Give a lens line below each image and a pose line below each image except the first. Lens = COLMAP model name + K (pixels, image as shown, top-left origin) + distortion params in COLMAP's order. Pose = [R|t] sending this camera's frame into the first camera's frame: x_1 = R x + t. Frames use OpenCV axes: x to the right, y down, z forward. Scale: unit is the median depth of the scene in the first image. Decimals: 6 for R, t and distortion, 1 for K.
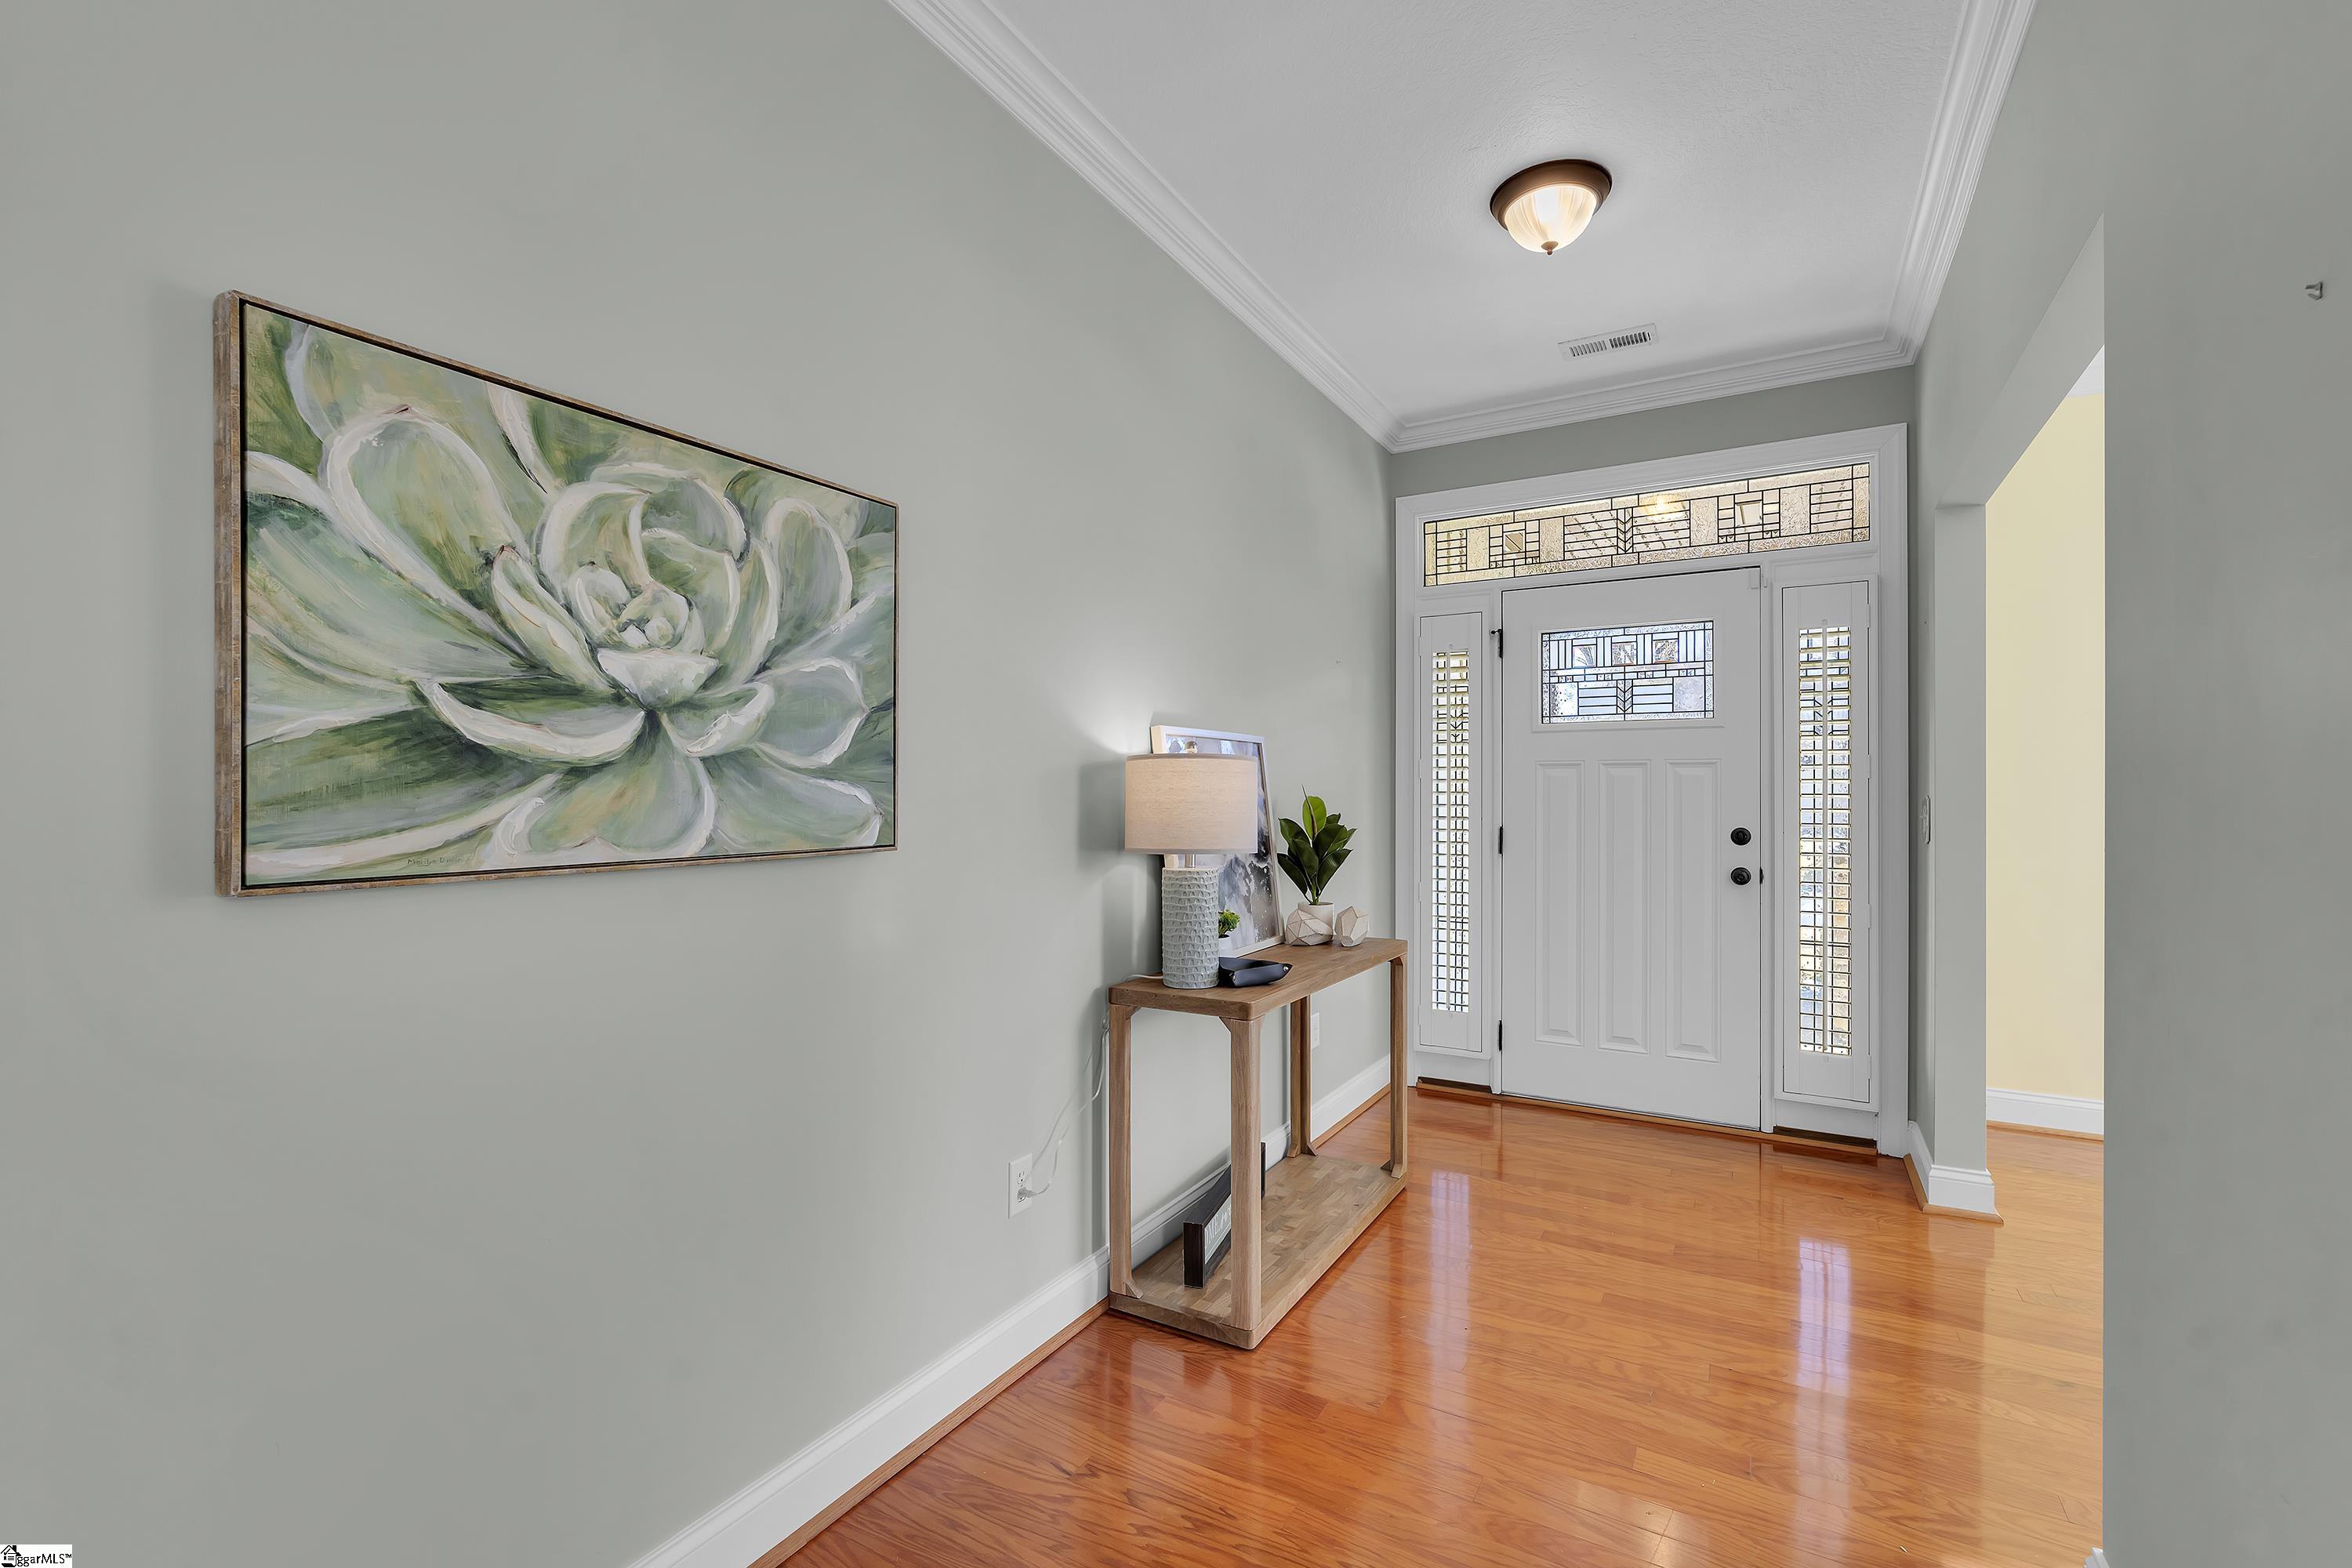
lens RADIAL K [[1011.7, 0, 1176.2], [0, 1011.7, 785.9], [0, 0, 1]] dist [0.000212, 0.000050]
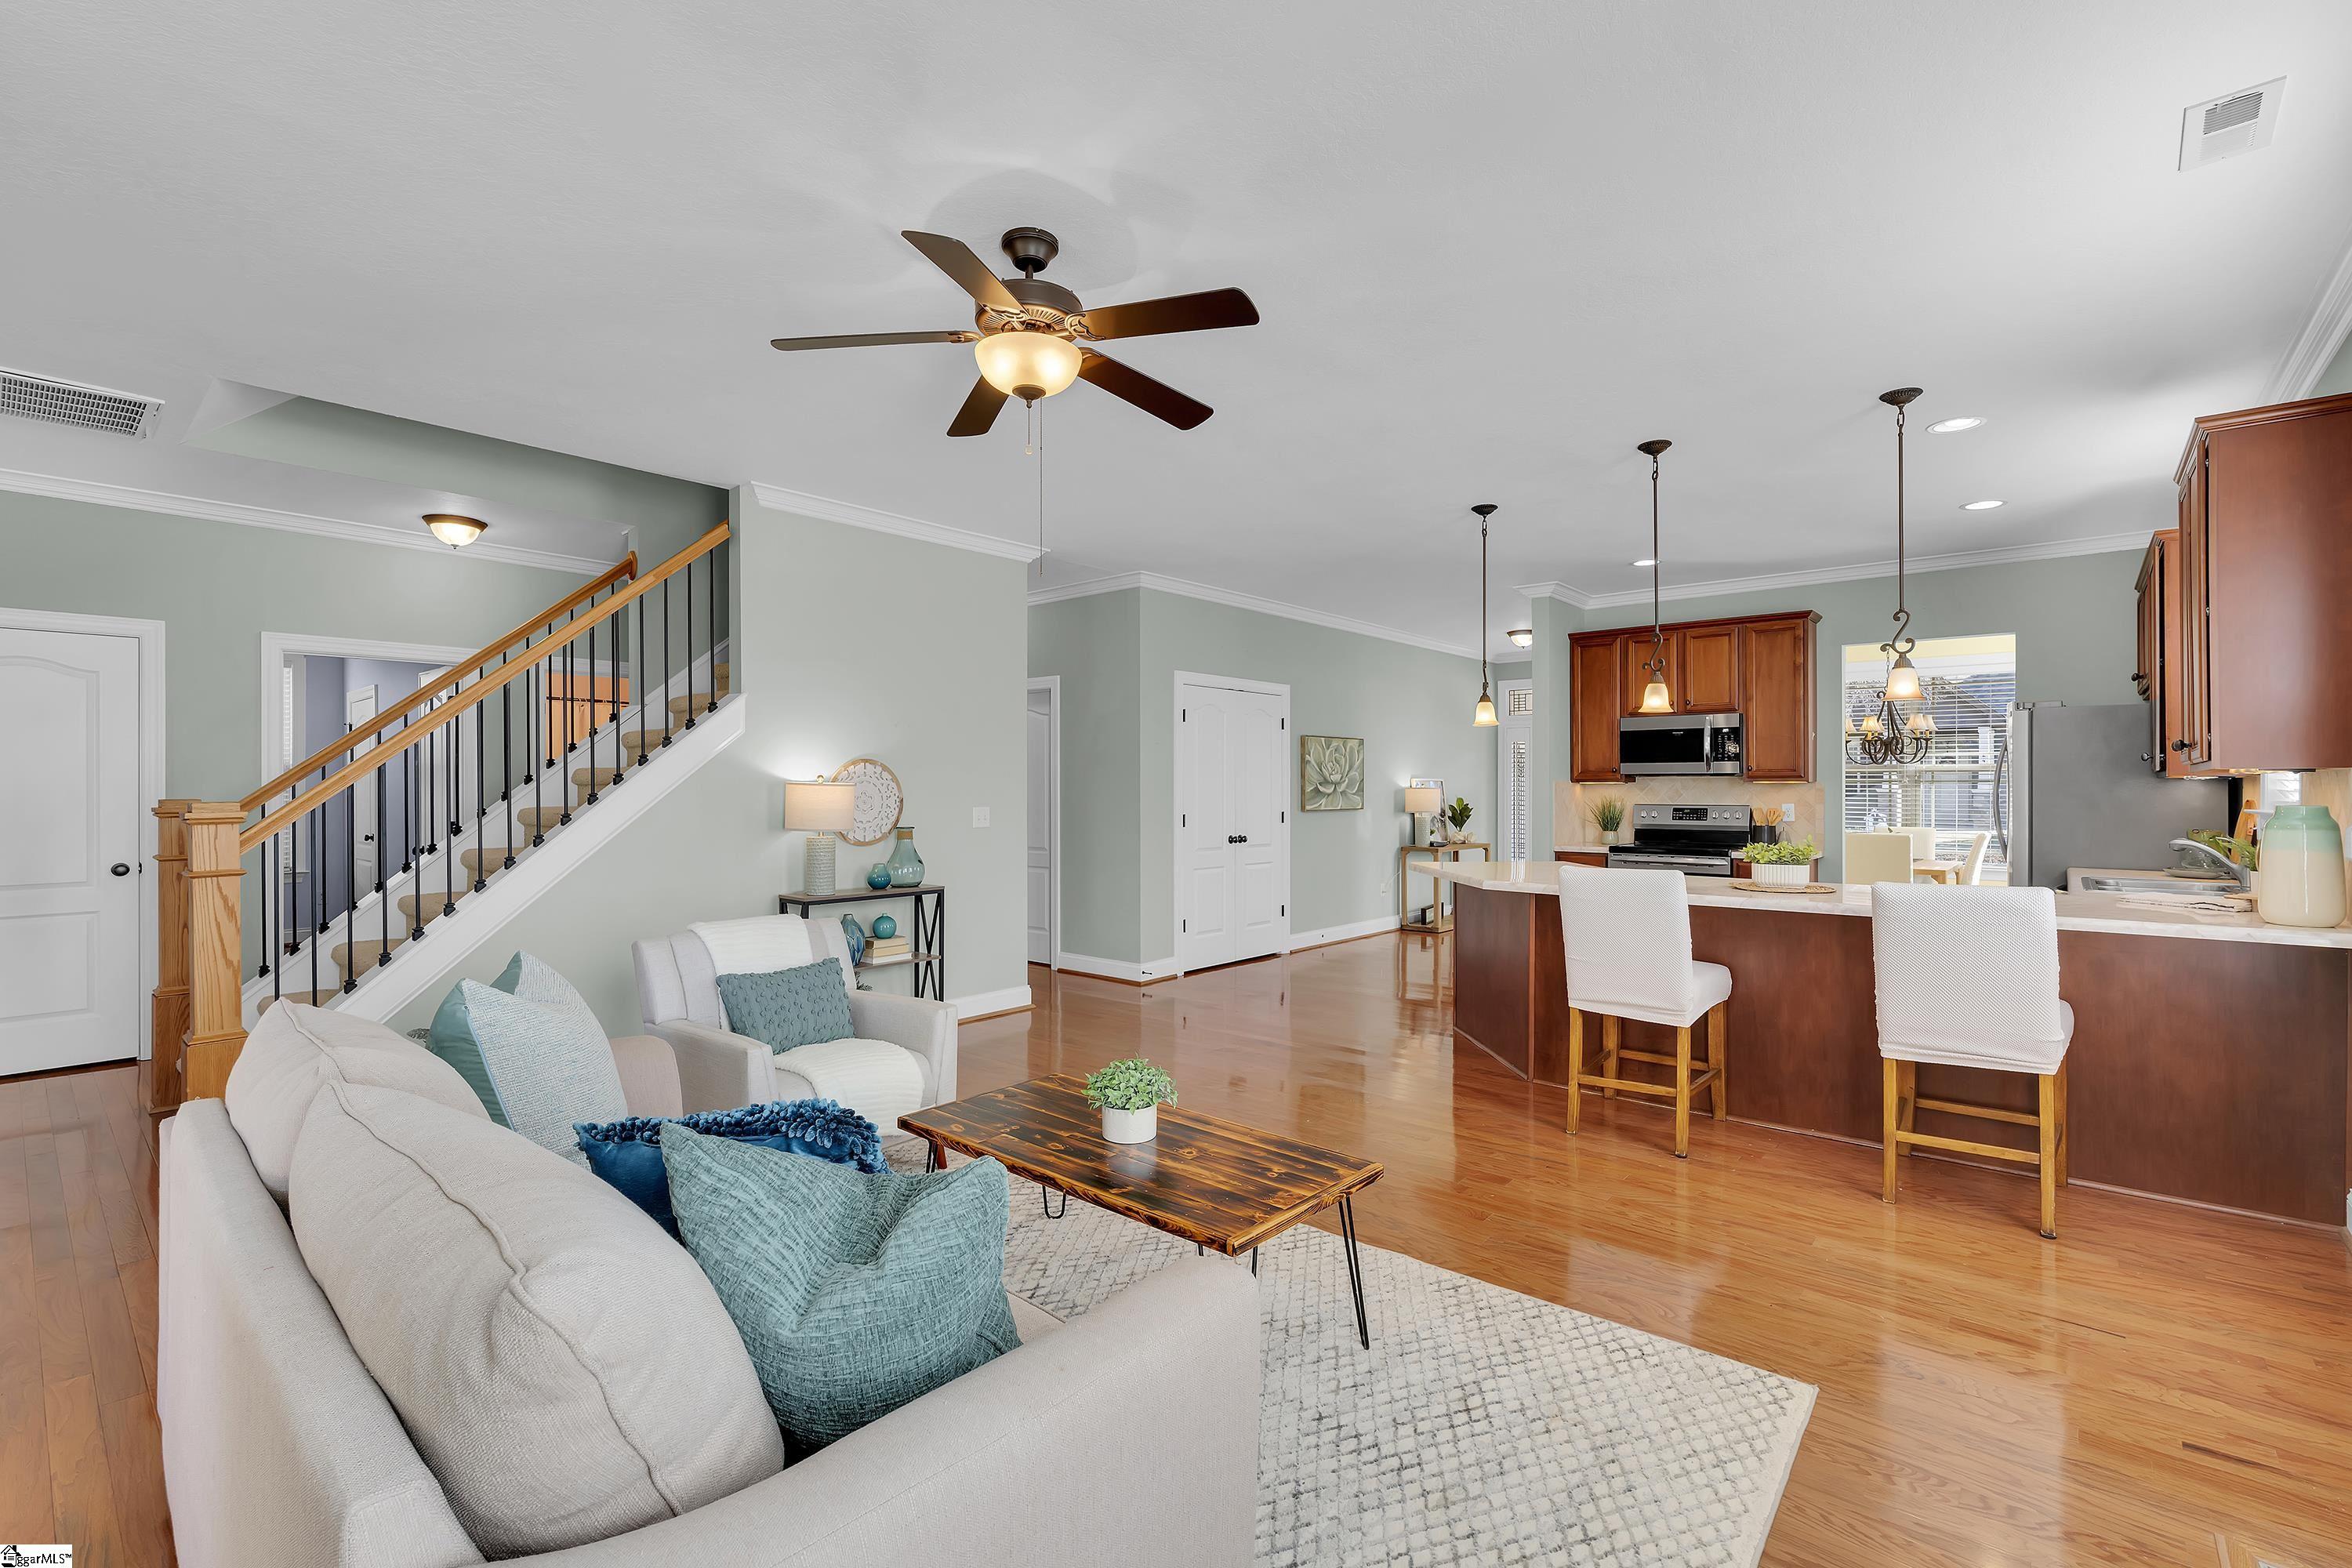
lens RADIAL K [[1011.7, 0, 1173.1], [0, 1011.7, 786.6], [0, 0, 1]] dist [0.000212, 0.000050]
pose [[0.982560, -0.002696, -0.185927, -0.206878], [0.003247, 0.999991, 0.002655, -0.047723], [0.185918, -0.003212, 0.982560, -3.016230]]
